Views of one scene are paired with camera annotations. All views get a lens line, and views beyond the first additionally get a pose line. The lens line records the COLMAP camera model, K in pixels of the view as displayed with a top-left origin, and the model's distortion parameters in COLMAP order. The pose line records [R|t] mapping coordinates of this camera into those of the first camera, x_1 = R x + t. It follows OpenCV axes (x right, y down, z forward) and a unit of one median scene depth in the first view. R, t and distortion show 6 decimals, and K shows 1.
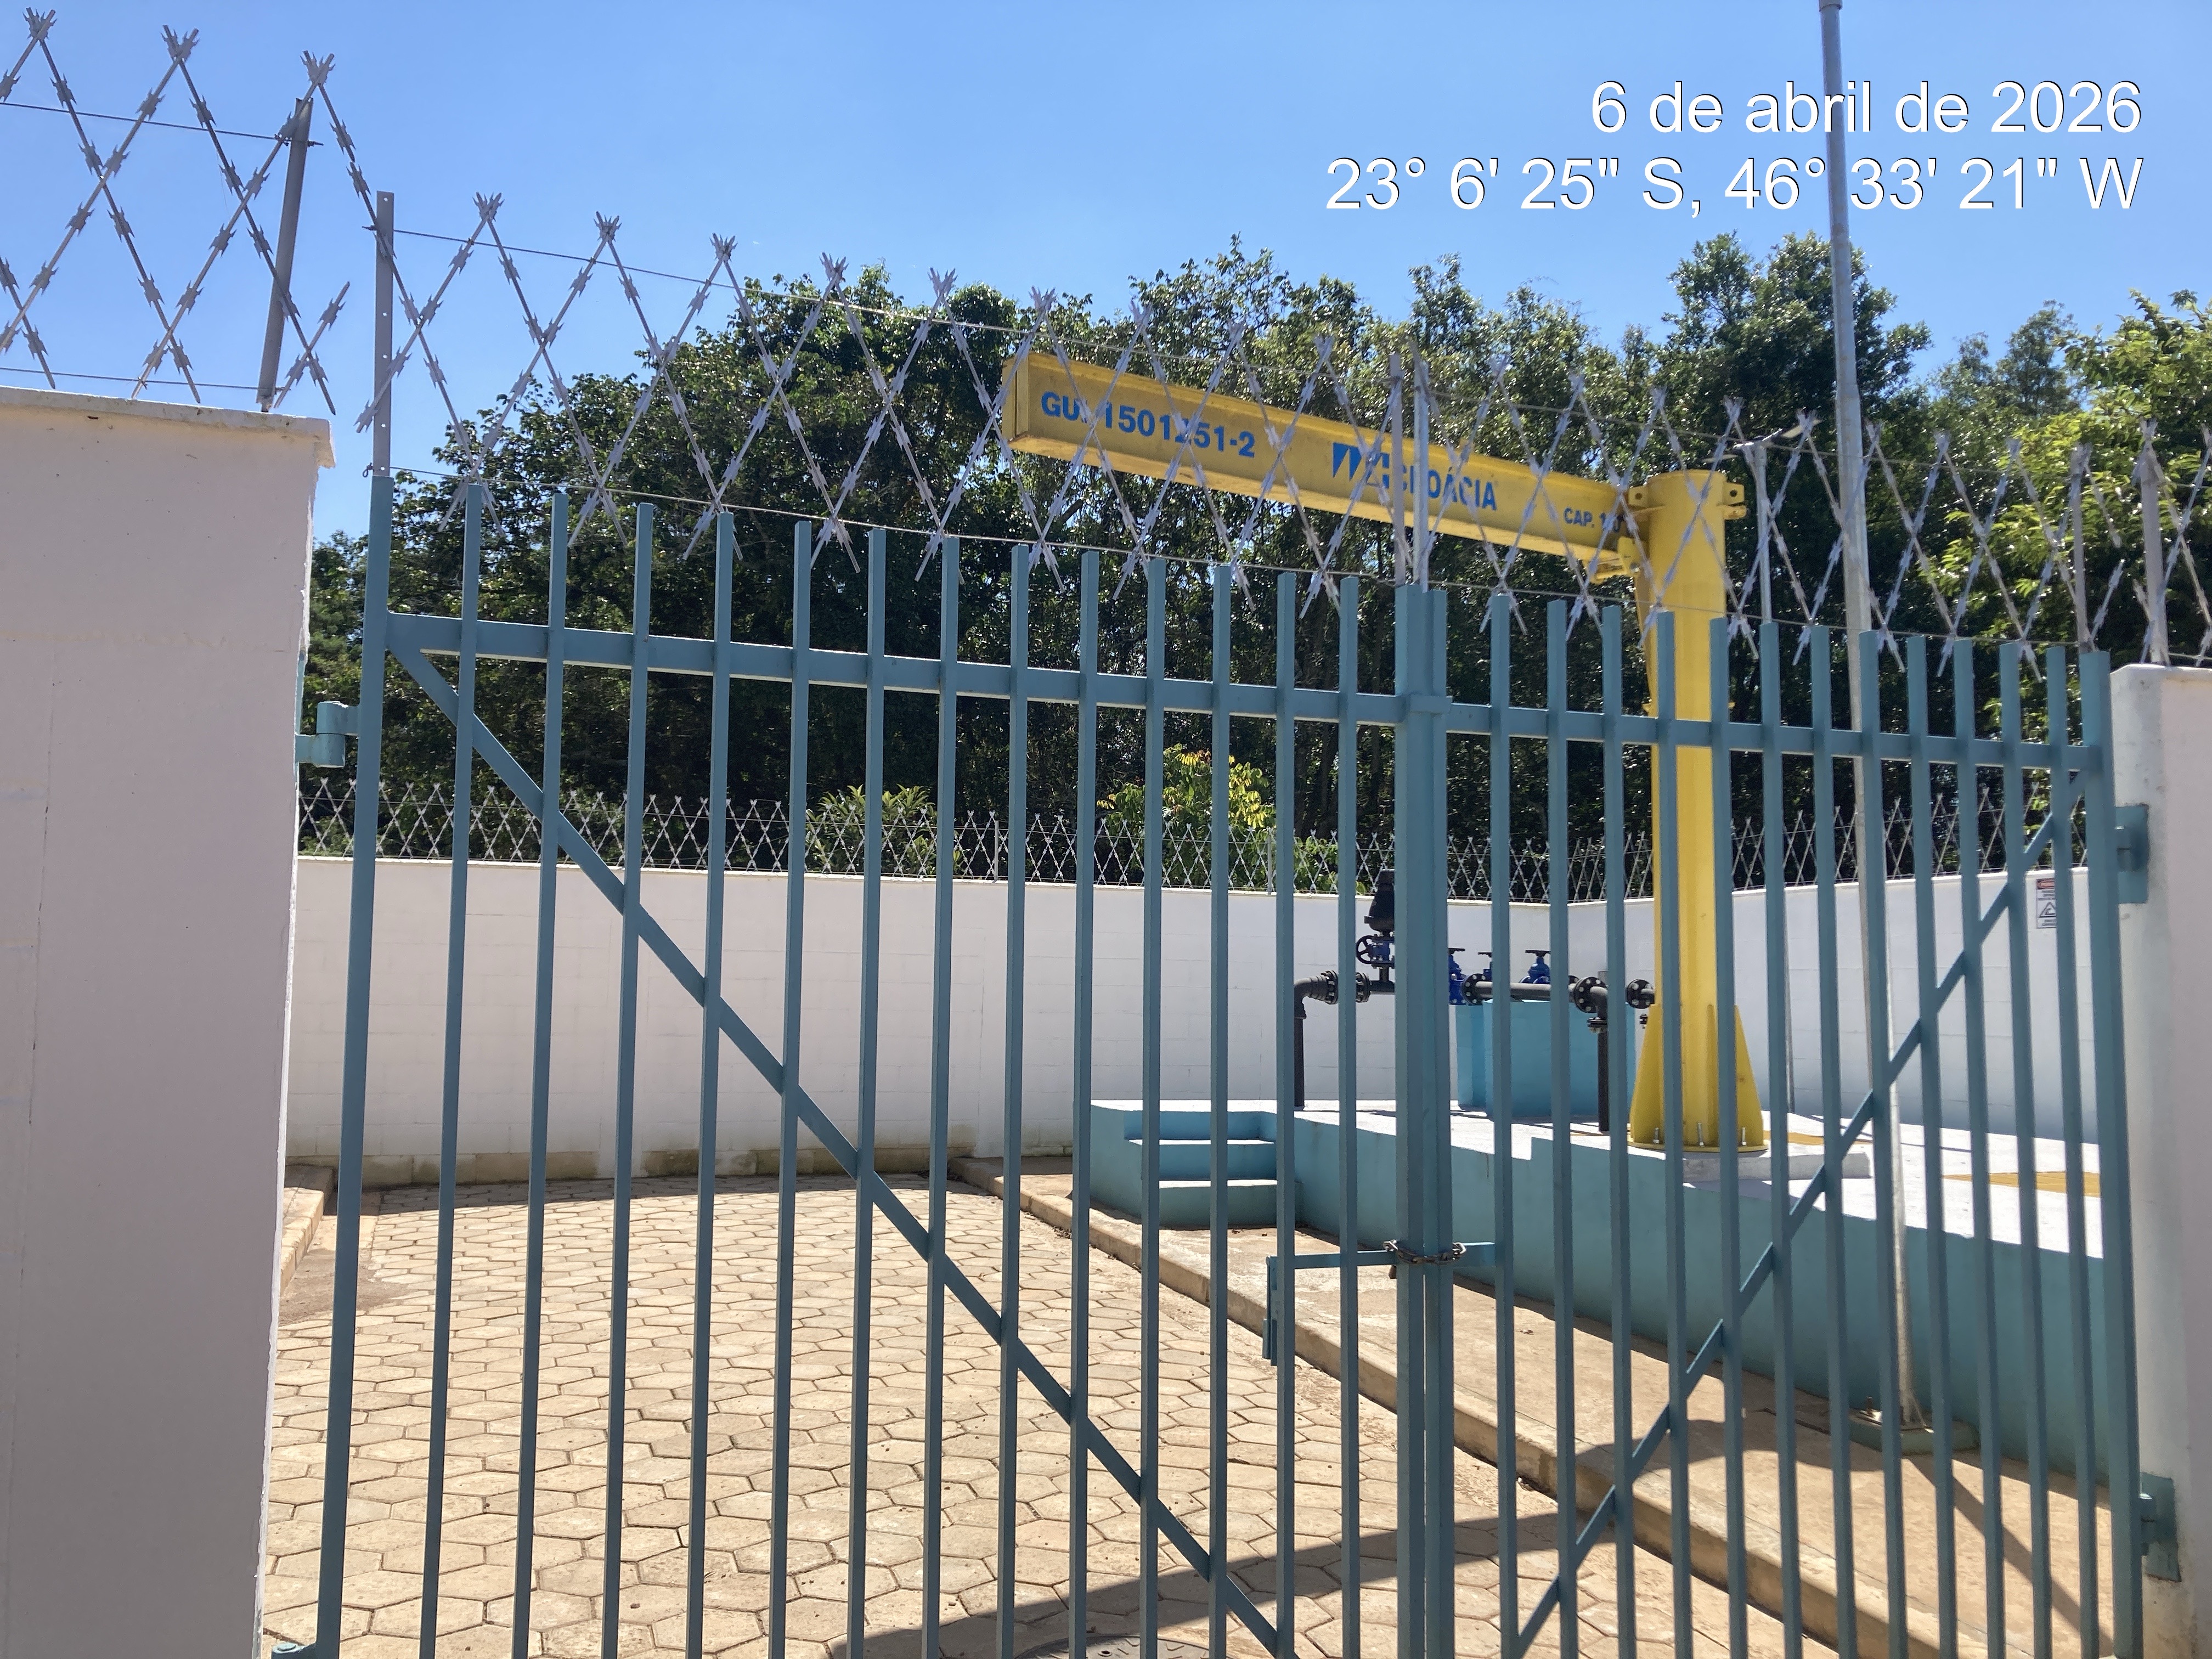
lens RADIAL K [[1834.6, 0, 1098.6], [0, 1834.6, 840.1], [0, 0, 1]] dist [0.080071, -0.007771]
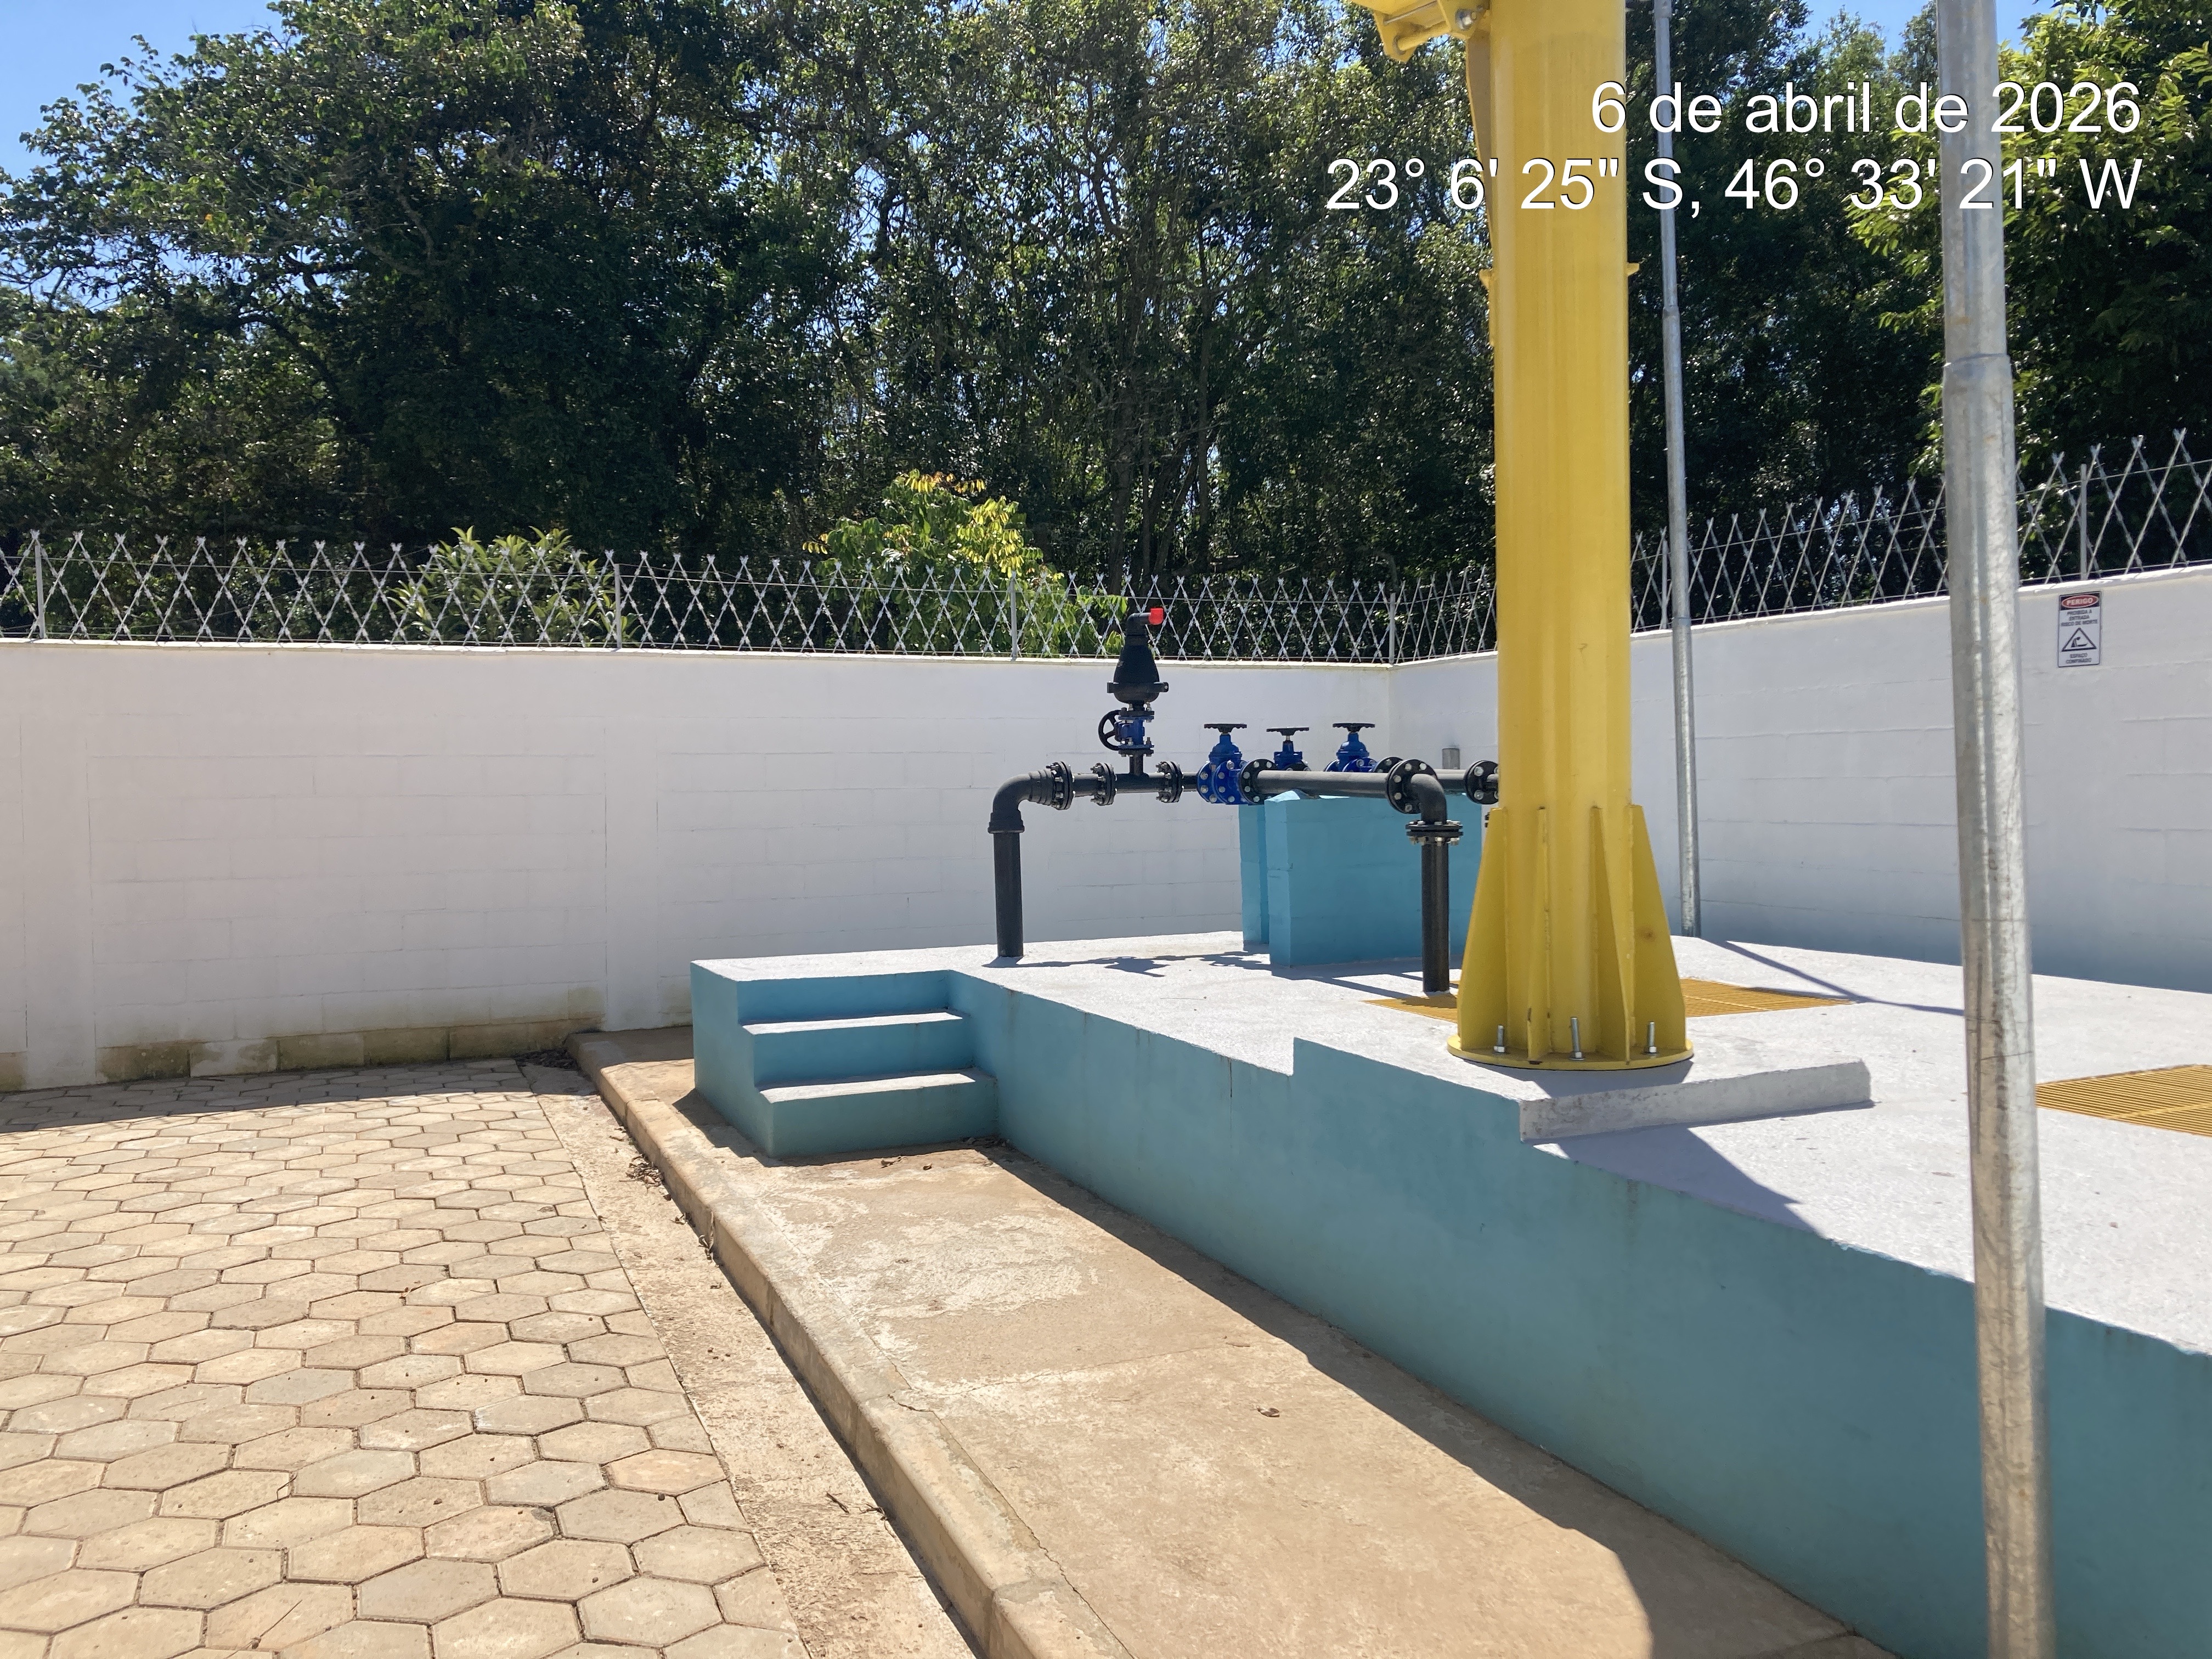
lens RADIAL K [[1834.6, 0, 1098.6], [0, 1834.6, 840.1], [0, 0, 1]] dist [0.080071, -0.007771]
pose [[0.997401, -0.034917, 0.063031, 0.096107], [0.027474, 0.992949, 0.115313, 0.020452], [-0.066613, -0.113282, 0.991327, 0.302514]]
